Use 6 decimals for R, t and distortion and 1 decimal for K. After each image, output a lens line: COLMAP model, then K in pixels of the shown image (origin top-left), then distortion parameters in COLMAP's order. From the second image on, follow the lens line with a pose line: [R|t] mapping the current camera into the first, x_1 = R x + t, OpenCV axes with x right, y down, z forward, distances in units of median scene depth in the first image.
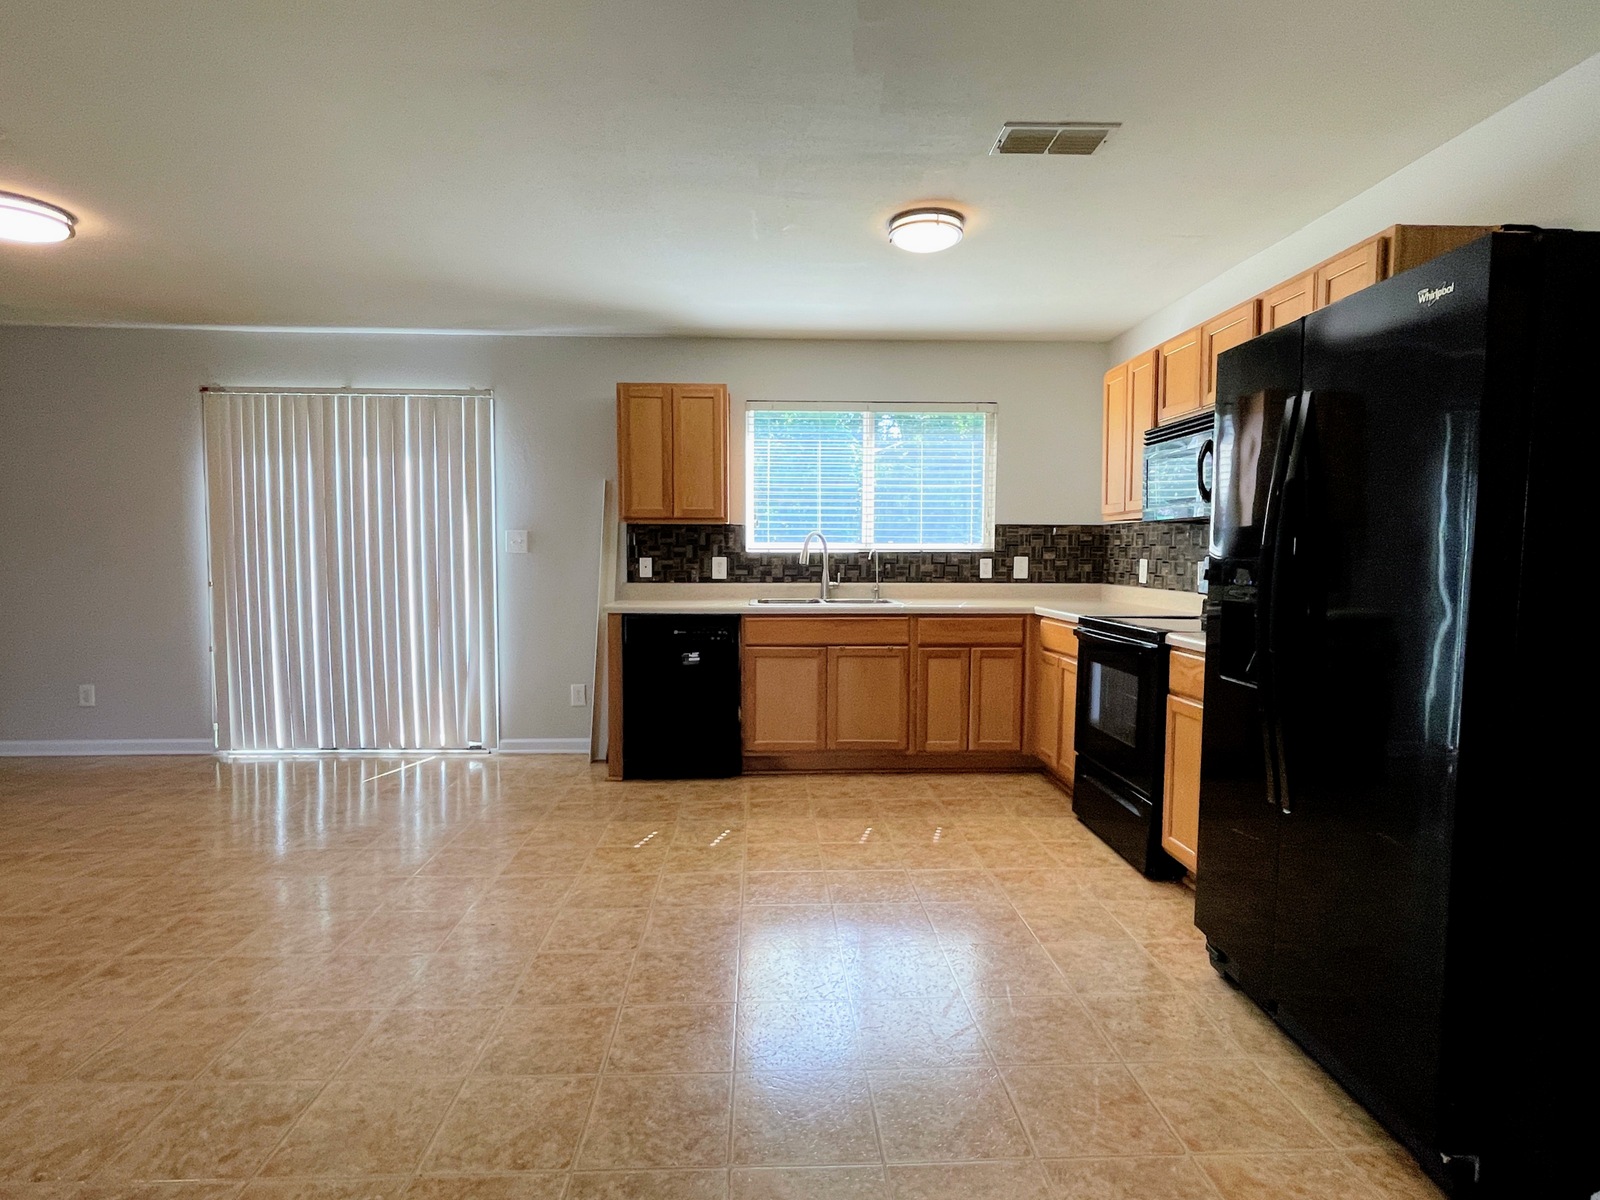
lens RADIAL K [[842.2, 0, 788.6], [0, 842.2, 605.0], [0, 0, 1]] dist [0.024088, -0.027871]
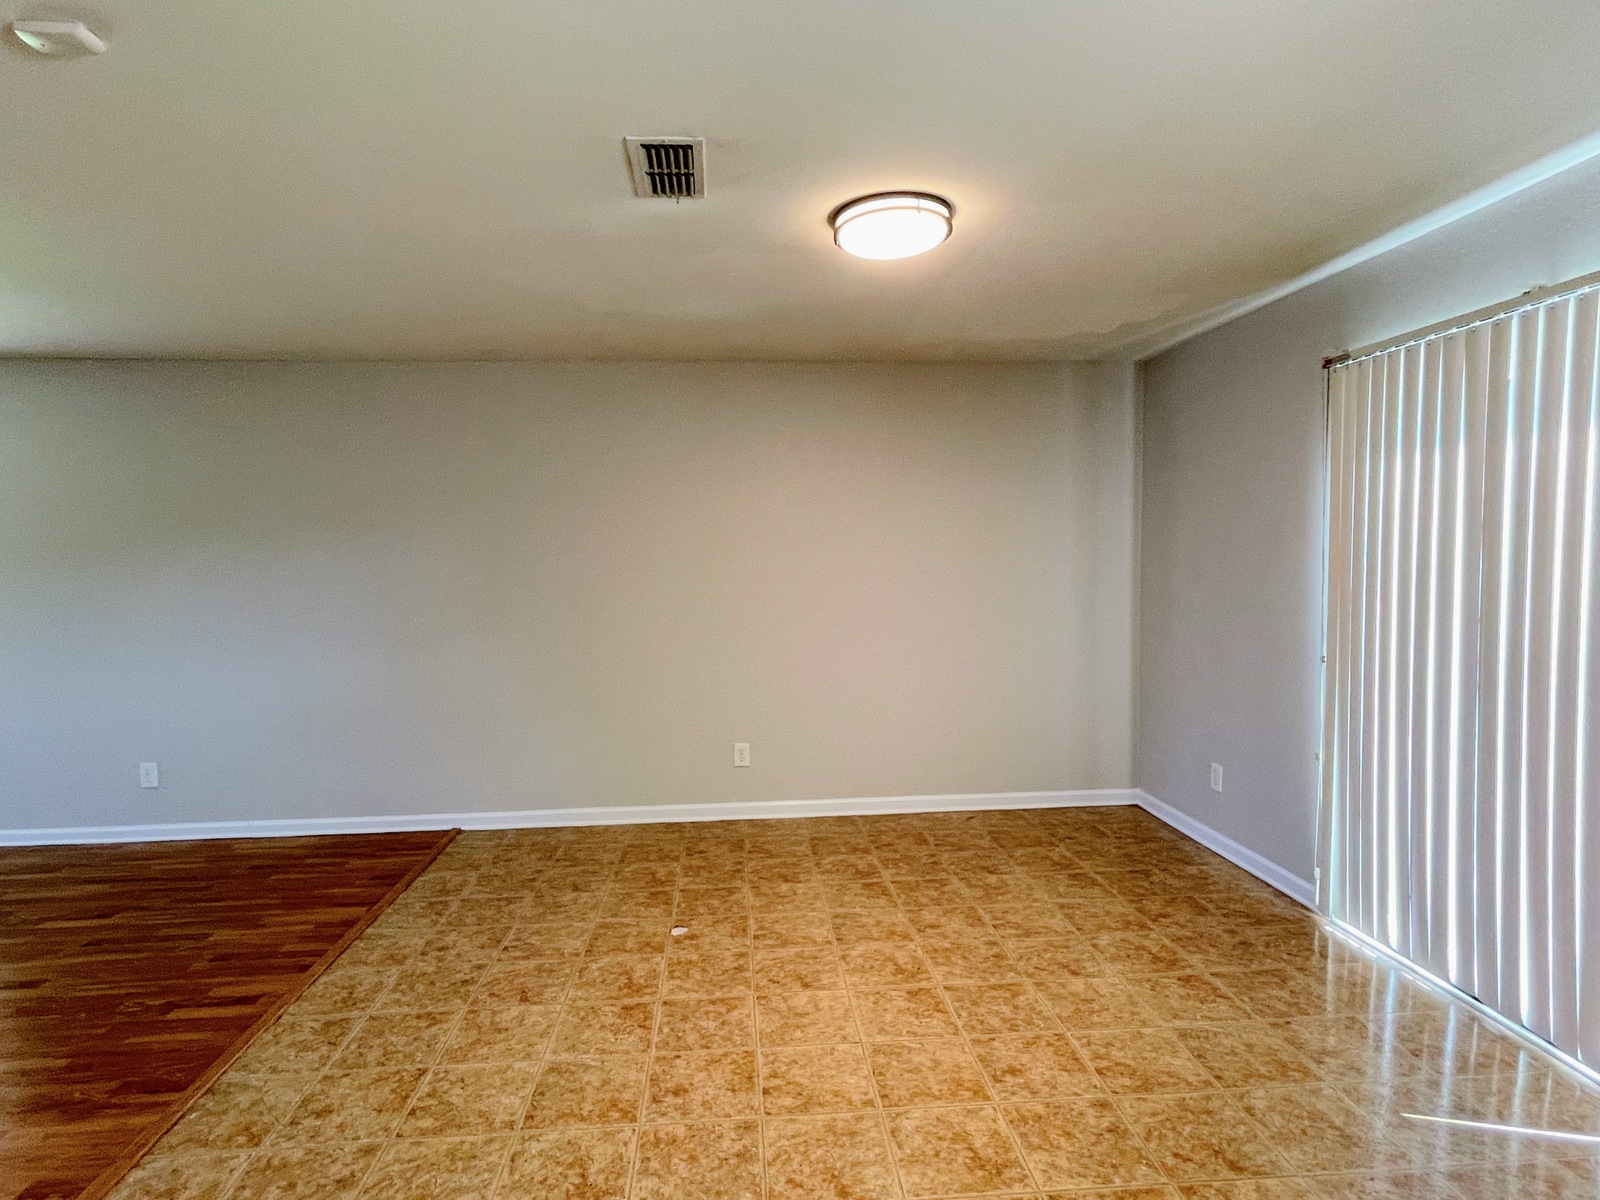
lens RADIAL K [[844.8, 0, 791.9], [0, 844.8, 603.7], [0, 0, 1]] dist [-0.010667, 0.009218]
pose [[0.039925, 0.051301, -0.997885, -0.047262], [-0.050226, 0.997522, 0.049273, -0.078981], [0.997940, 0.048153, 0.042403, 0.556074]]
